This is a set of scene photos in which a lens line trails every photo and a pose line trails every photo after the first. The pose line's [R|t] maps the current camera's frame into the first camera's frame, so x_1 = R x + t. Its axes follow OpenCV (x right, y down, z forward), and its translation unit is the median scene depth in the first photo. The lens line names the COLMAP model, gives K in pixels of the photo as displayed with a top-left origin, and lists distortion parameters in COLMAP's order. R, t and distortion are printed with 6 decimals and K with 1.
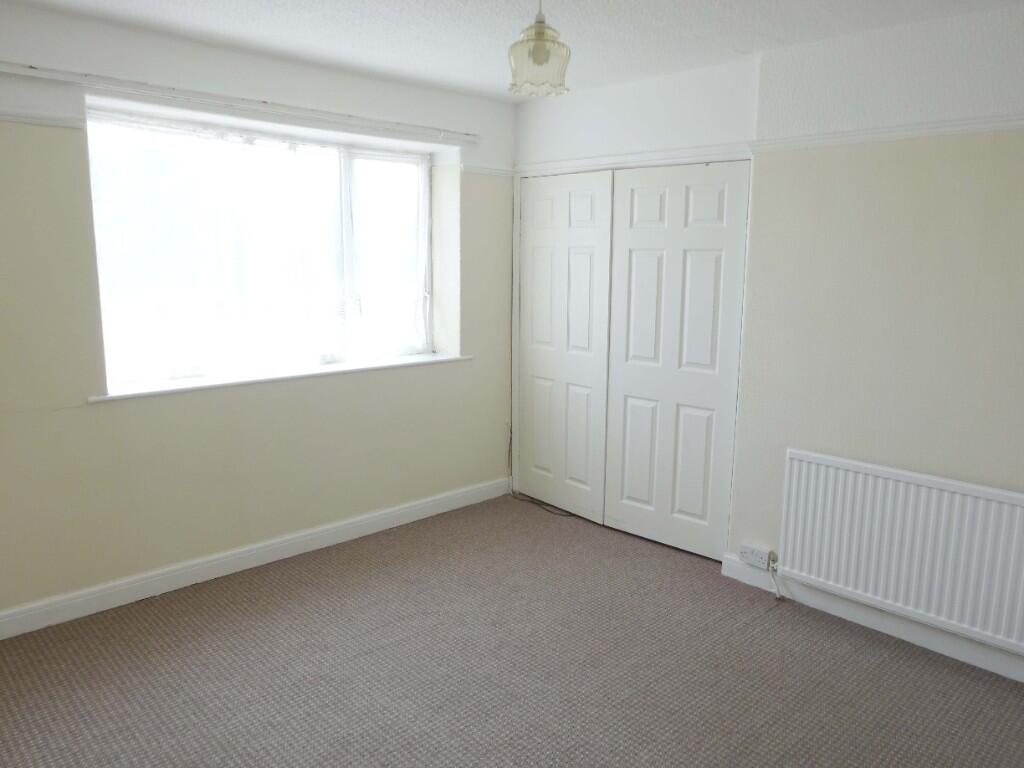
lens RADIAL K [[761.8, 0, 506.7], [0, 761.8, 381.8], [0, 0, 1]] dist [-0.010031, 0.003088]
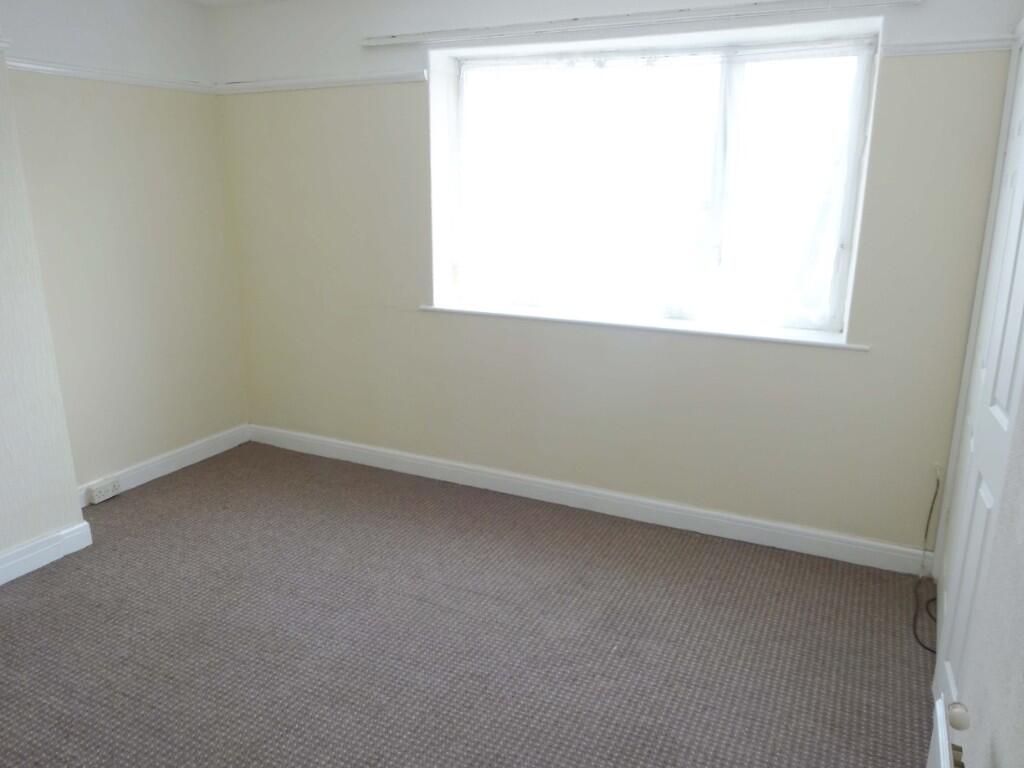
lens RADIAL K [[761.8, 0, 511.2], [0, 761.8, 386.2], [0, 0, 1]] dist [-0.010031, 0.003088]
pose [[0.340003, 0.230186, -0.911818, 0.537375], [-0.160584, 0.969552, 0.184882, -0.085071], [0.926613, 0.083563, 0.366615, 0.563613]]
